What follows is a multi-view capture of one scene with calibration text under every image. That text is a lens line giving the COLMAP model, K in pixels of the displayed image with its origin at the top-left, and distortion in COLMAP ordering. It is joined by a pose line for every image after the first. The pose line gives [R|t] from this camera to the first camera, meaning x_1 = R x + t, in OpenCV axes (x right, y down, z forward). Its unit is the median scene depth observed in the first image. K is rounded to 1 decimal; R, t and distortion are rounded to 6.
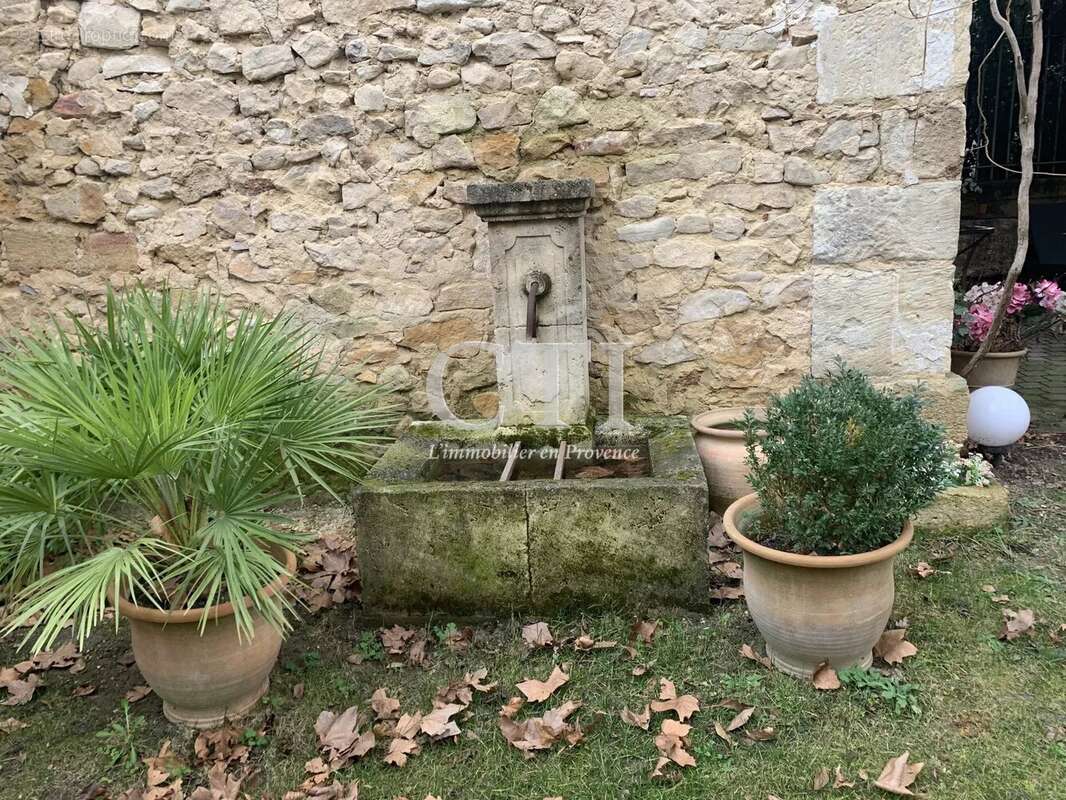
lens RADIAL K [[787.0, 0, 527.3], [0, 787.0, 400.8], [0, 0, 1]] dist [0.059305, -0.080892]
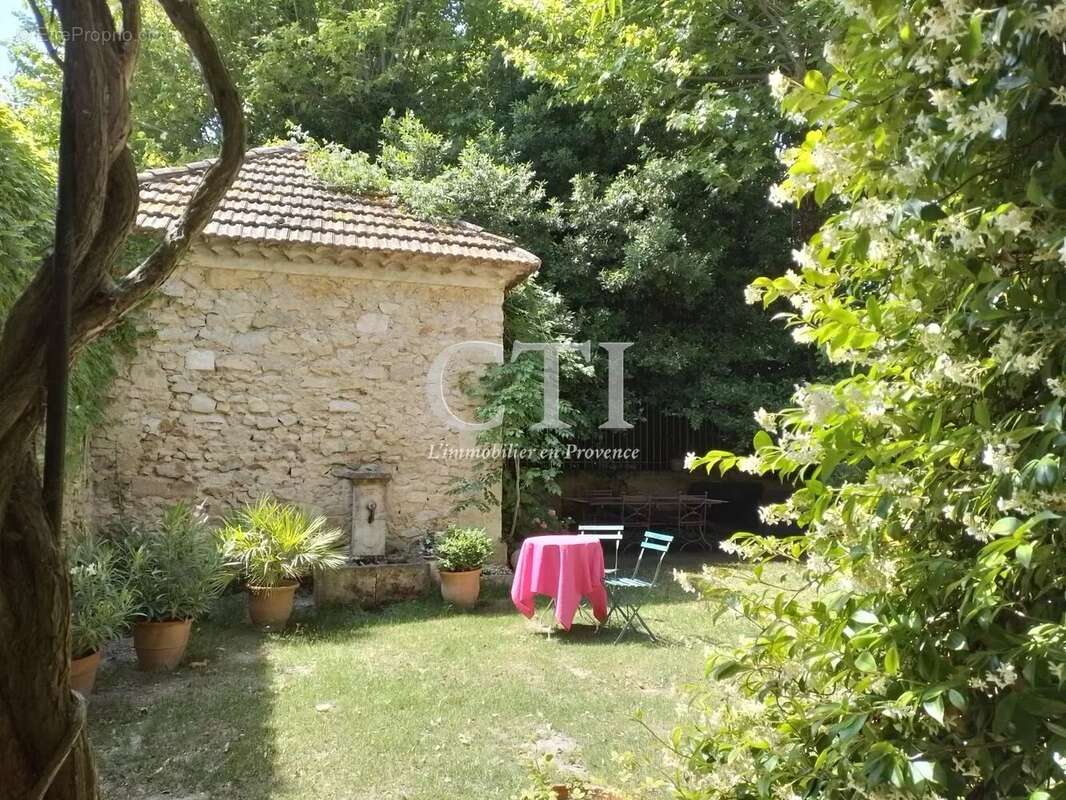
lens RADIAL K [[787.0, 0, 527.3], [0, 787.0, 400.8], [0, 0, 1]] dist [0.059305, -0.080892]
pose [[0.916800, 0.088096, 0.389508, -0.569613], [0.048591, 0.943508, -0.327767, 0.428247], [-0.396379, 0.319423, 0.860728, -1.691688]]
